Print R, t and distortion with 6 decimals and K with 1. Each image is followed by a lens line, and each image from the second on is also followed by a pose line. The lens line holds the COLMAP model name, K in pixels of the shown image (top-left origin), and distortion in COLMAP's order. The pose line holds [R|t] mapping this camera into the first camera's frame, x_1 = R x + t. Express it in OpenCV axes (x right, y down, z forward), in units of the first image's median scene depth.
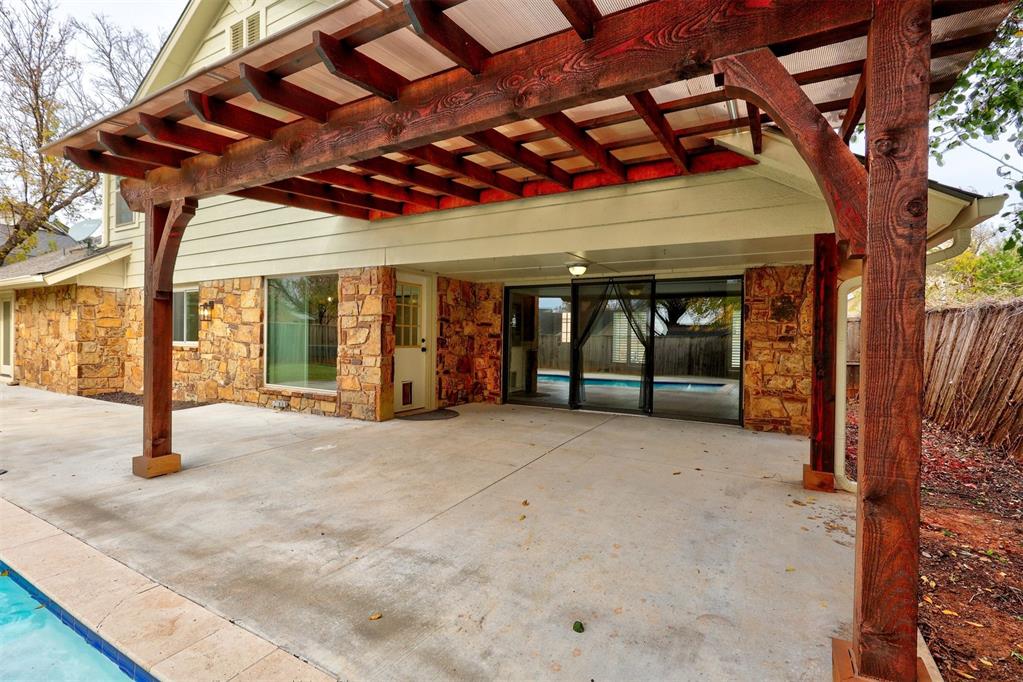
lens RADIAL K [[461.7, 0, 513.9], [0, 461.7, 339.0], [0, 0, 1]] dist [-0.000773, -0.000422]
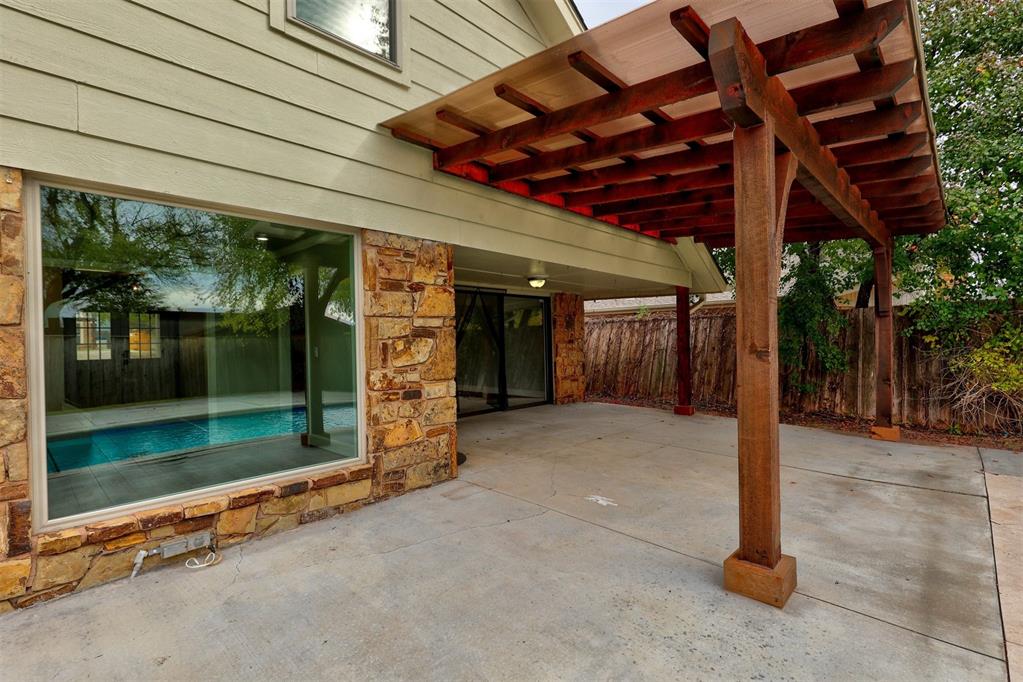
lens RADIAL K [[473.2, 0, 507.4], [0, 473.2, 341.1], [0, 0, 1]] dist [0.001179, 0.000197]
pose [[0.258530, -0.017930, 0.965837, -0.902524], [0.027200, 0.999566, 0.011276, -0.023432], [-0.965620, 0.023356, 0.258906, 0.725829]]
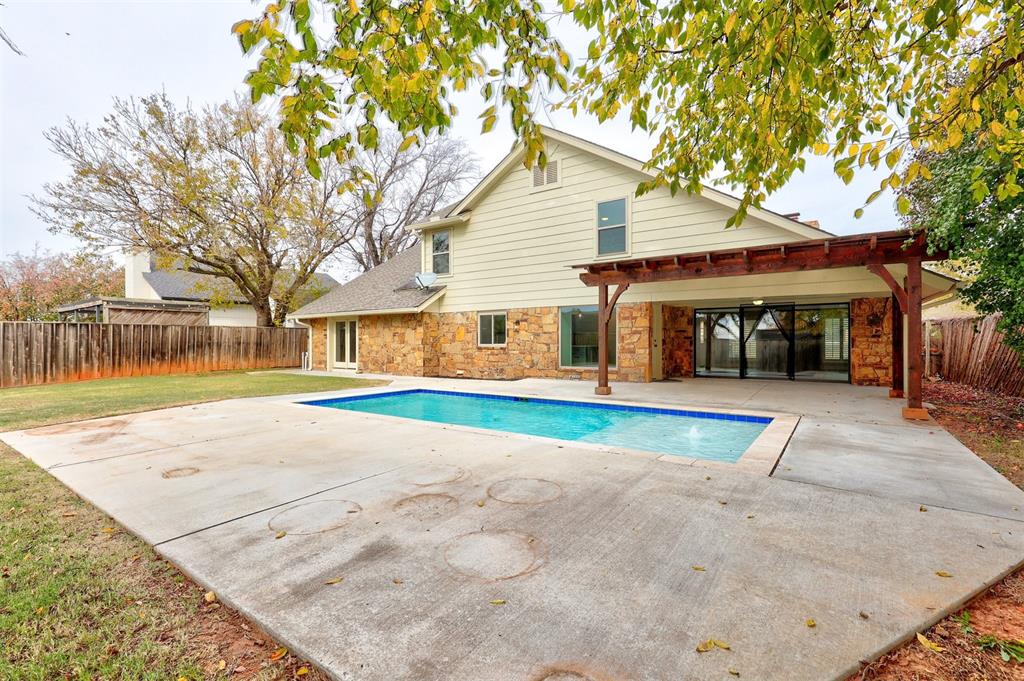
lens RADIAL K [[460.4, 0, 512.0], [0, 460.4, 340.5], [0, 0, 1]] dist [0.000455, -0.000078]
pose [[0.994558, -0.014196, -0.103216, -0.637055], [0.012964, 0.999837, -0.012600, 0.020287], [0.103378, 0.011193, 0.994579, -0.940888]]
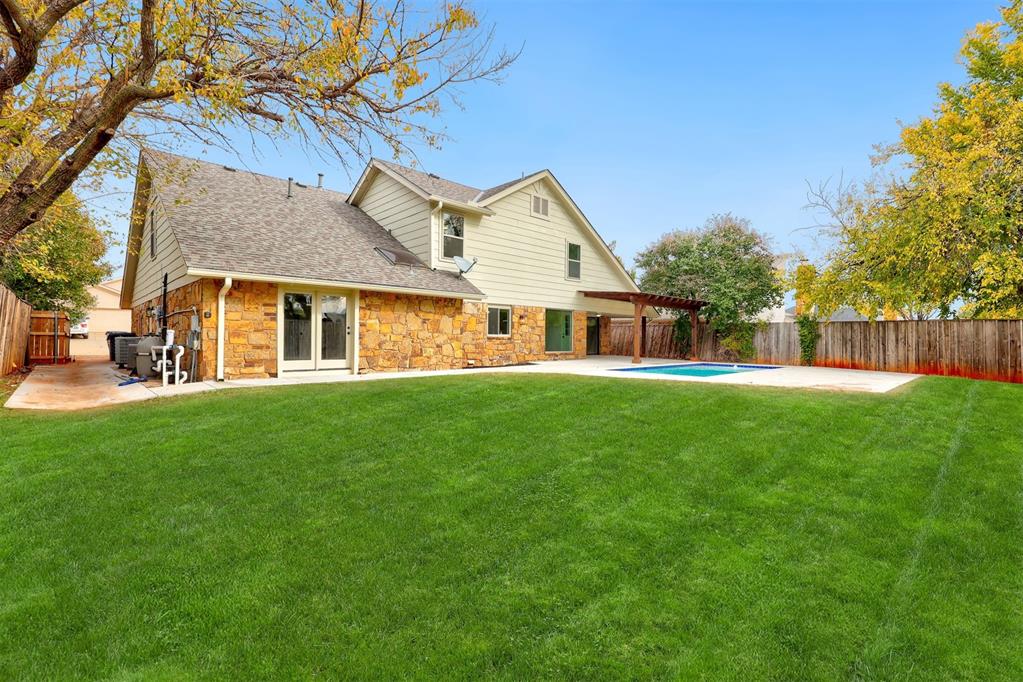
lens RADIAL K [[461.7, 0, 513.9], [0, 461.7, 339.0], [0, 0, 1]] dist [-0.000773, -0.000422]
pose [[0.283534, -0.010596, 0.958904, -3.454468], [0.000883, 0.999941, 0.010788, 0.004771], [-0.958962, -0.002212, 0.283527, 0.548018]]
